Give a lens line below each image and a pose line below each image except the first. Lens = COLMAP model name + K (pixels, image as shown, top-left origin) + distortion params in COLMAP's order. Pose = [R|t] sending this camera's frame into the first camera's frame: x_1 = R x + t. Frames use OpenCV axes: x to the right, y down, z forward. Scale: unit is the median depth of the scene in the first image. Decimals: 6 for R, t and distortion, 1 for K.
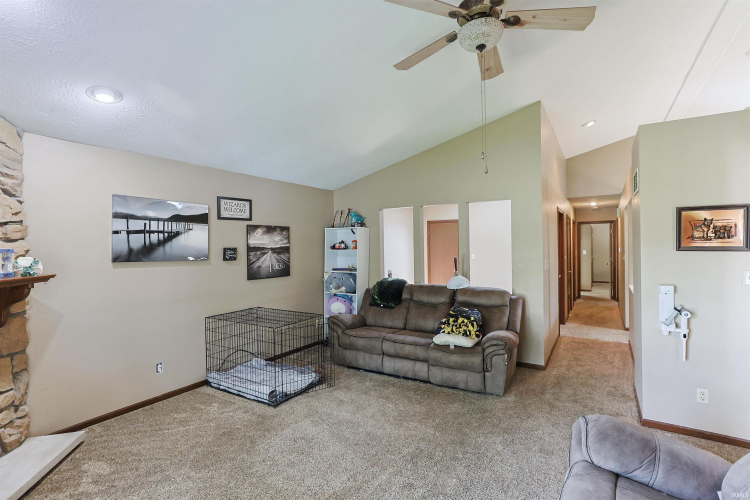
lens RADIAL K [[360.3, 0, 379.0], [0, 360.3, 243.6], [0, 0, 1]] dist [-0.012252, 0.008337]
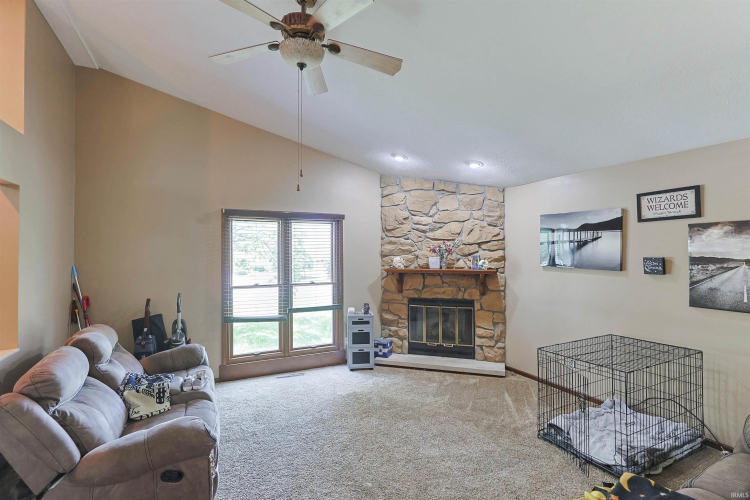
lens RADIAL K [[360.3, 0, 381.0], [0, 360.3, 248.2], [0, 0, 1]] dist [-0.012252, 0.008337]
pose [[-0.521167, 0.003221, -0.853449, 0.549071], [0.011959, 0.999922, -0.003529, -0.012841], [0.853371, -0.012045, -0.521165, 0.922003]]
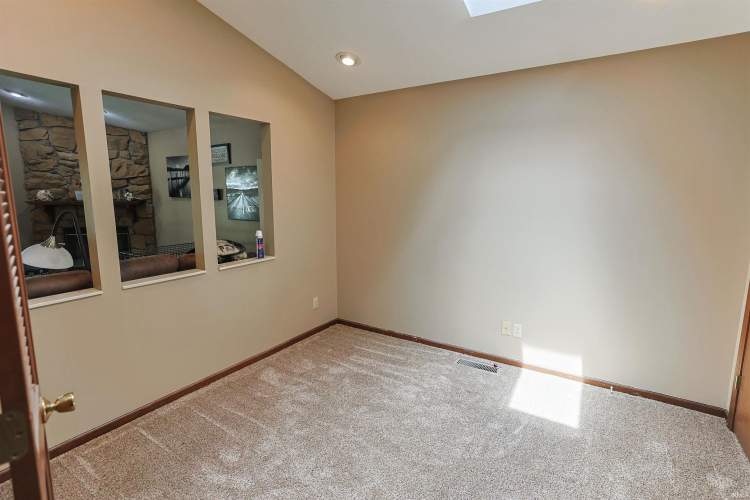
lens RADIAL K [[360.3, 0, 381.3], [0, 360.3, 243.5], [0, 0, 1]] dist [-0.012252, 0.008337]
pose [[-0.014972, 0.154104, -0.987941, 0.782754], [0.002062, 0.988055, 0.154090, 0.006822], [0.999886, 0.000270, -0.015111, 1.594951]]
